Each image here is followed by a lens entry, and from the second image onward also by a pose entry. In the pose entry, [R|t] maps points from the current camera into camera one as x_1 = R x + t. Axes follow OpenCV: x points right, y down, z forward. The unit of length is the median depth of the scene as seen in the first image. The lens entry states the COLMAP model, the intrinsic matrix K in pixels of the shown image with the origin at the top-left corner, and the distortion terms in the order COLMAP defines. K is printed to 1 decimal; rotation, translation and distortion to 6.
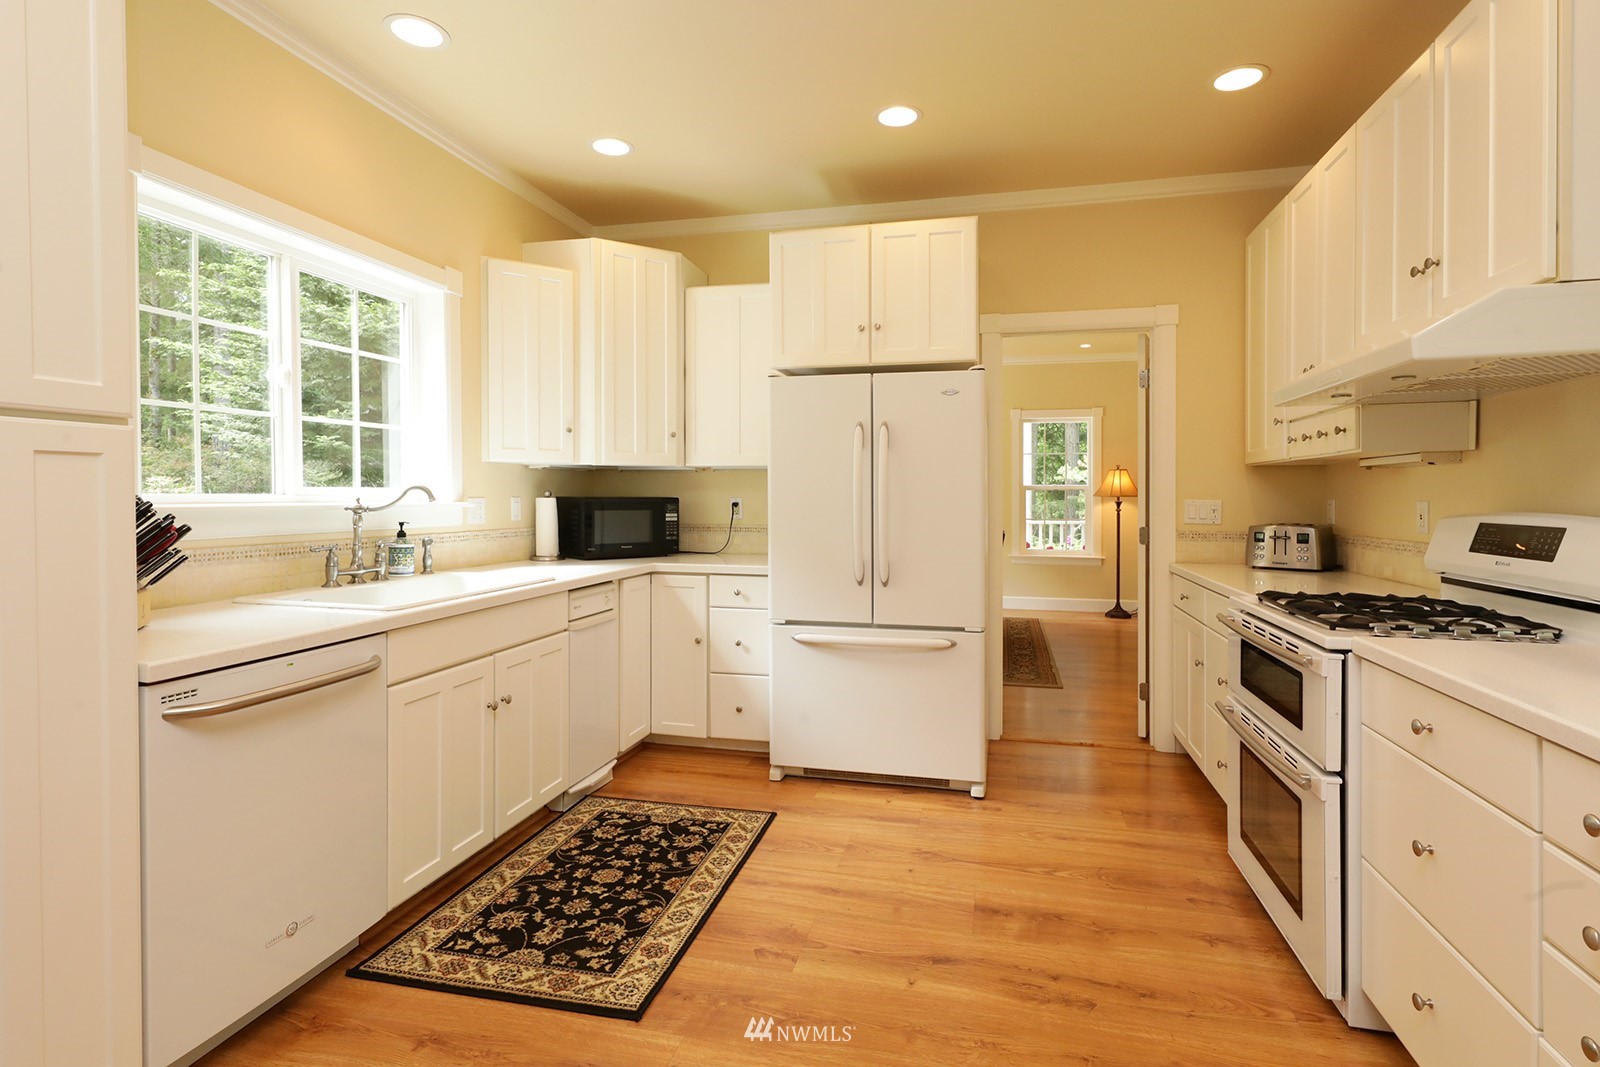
lens RADIAL K [[779.8, 0, 803.2], [0, 779.8, 504.2], [0, 0, 1]] dist [-0.000167, -0.000059]
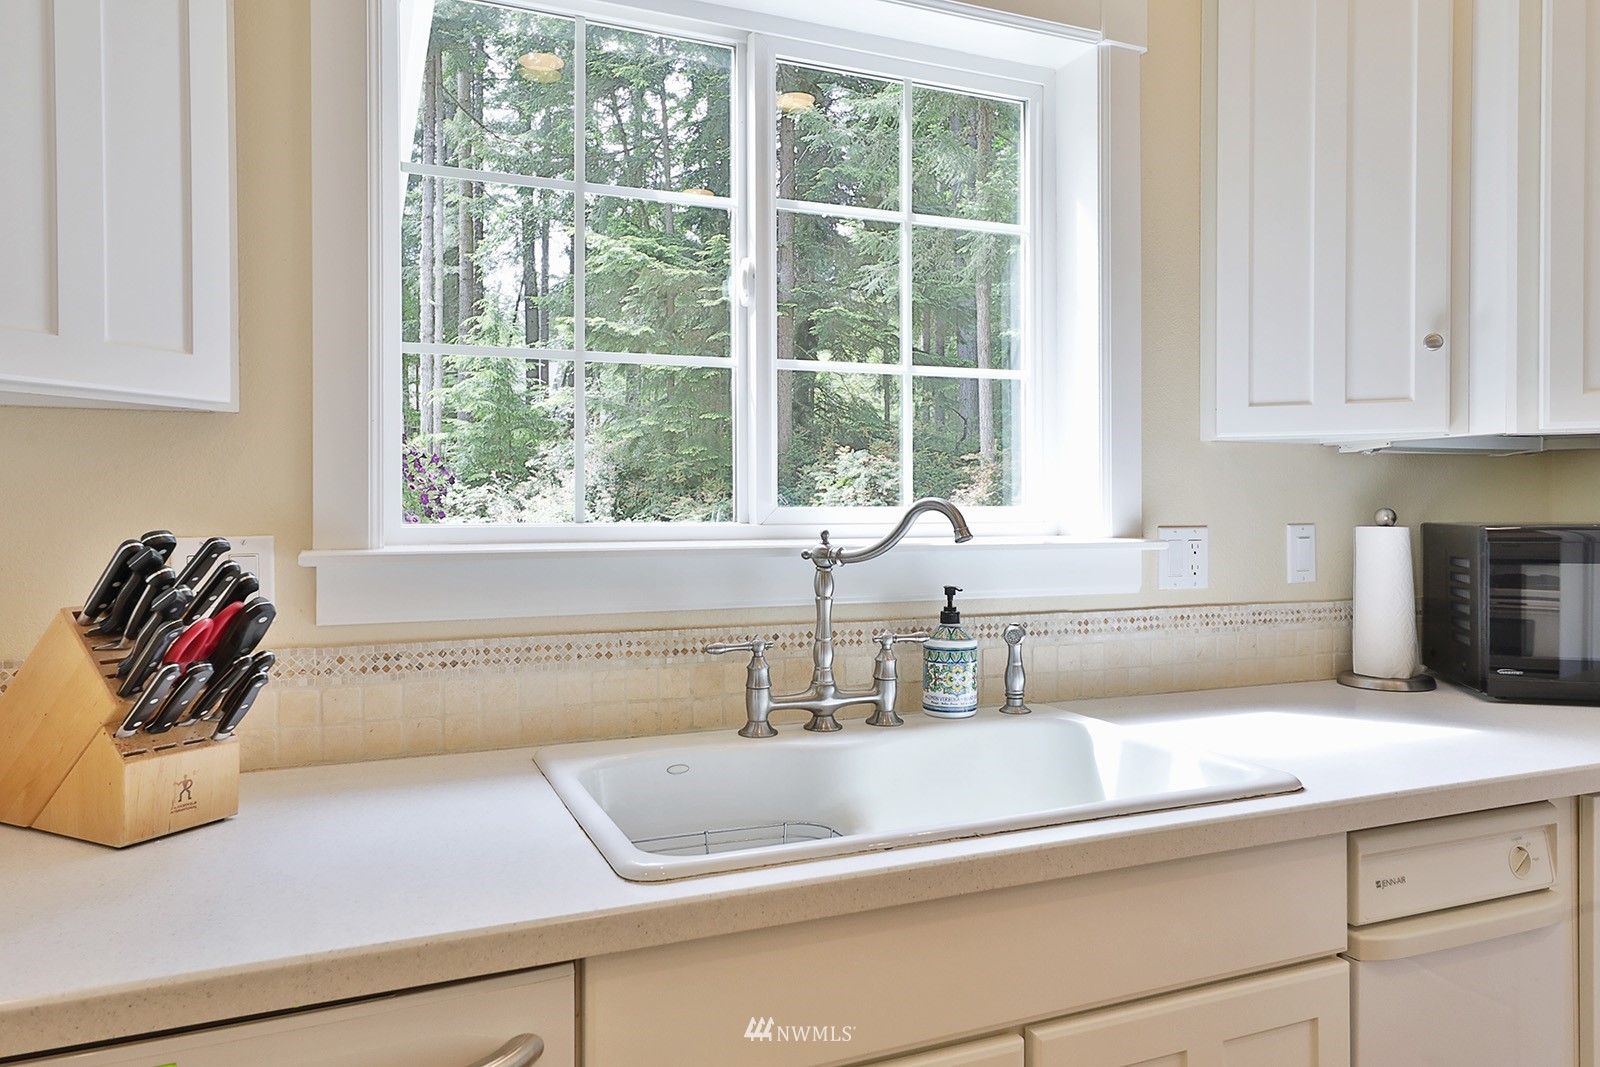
lens RADIAL K [[1089.8, 0, 800.0], [0, 1089.8, 533.5], [0, 0, 1]] dist [-0.004400, 0.001271]
pose [[0.605960, 0.000569, -0.795495, -0.094315], [-0.001073, 0.999999, -0.000103, -0.005808], [0.795494, 0.000916, 0.605960, 0.576518]]
